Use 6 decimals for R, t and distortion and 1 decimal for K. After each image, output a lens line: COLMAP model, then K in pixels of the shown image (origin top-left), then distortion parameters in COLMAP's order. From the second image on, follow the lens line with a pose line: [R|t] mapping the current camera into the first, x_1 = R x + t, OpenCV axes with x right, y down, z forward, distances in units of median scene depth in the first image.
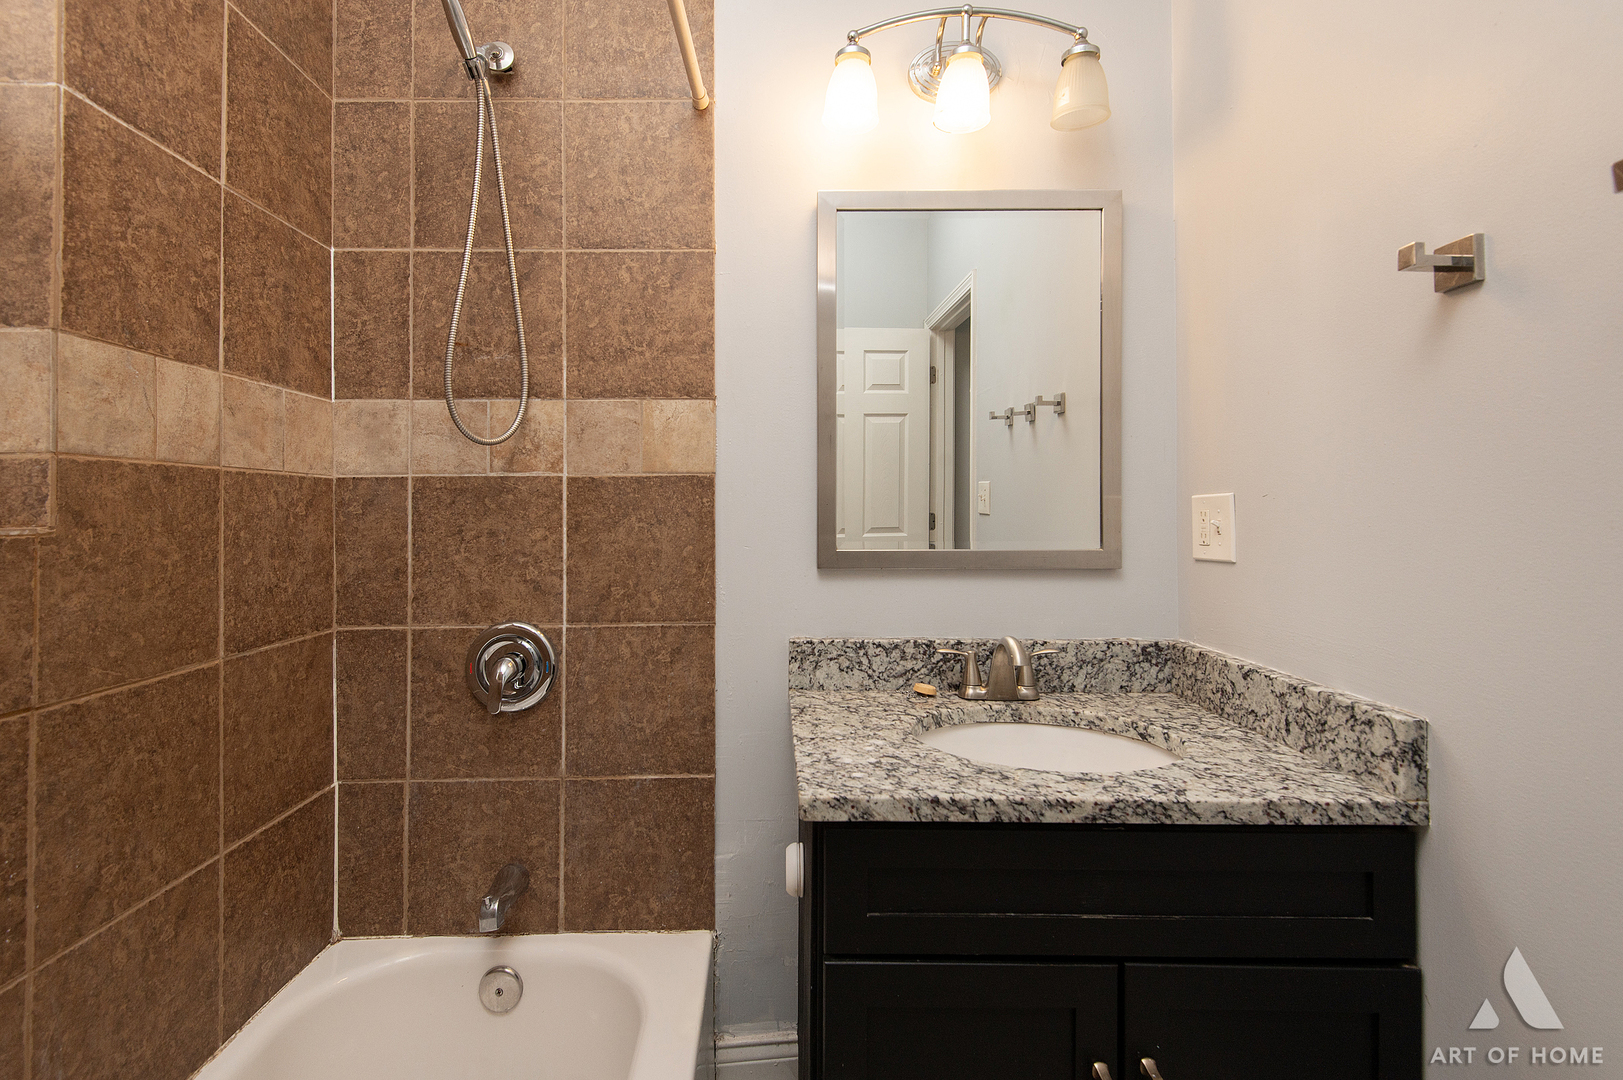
lens RADIAL K [[743.8, 0, 775.1], [0, 743.8, 503.8], [0, 0, 1]] dist [0.038259, -0.024236]
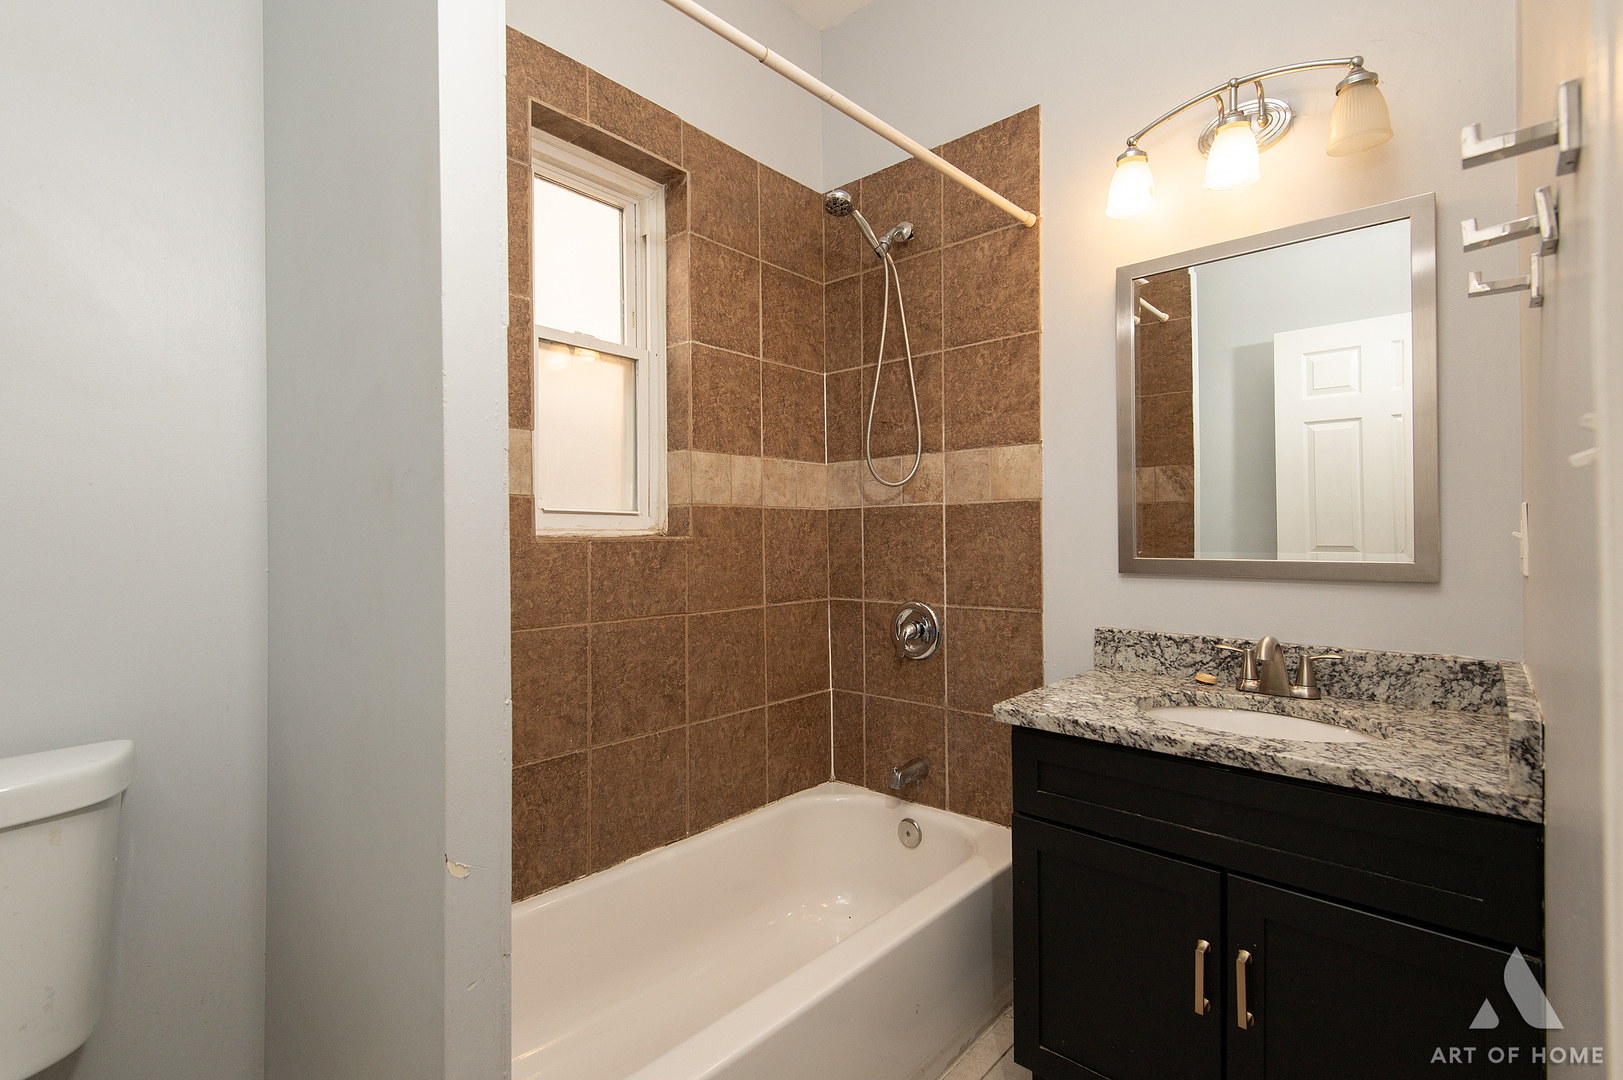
lens RADIAL K [[733.2, 0, 806.1], [0, 733.2, 552.5], [0, 0, 1]] dist [0.030349, -0.024046]
pose [[0.739273, 0.014047, -0.673259, 0.505089], [0.011125, 0.999391, 0.033067, 0.006812], [0.673314, -0.031936, 0.738667, -0.262940]]
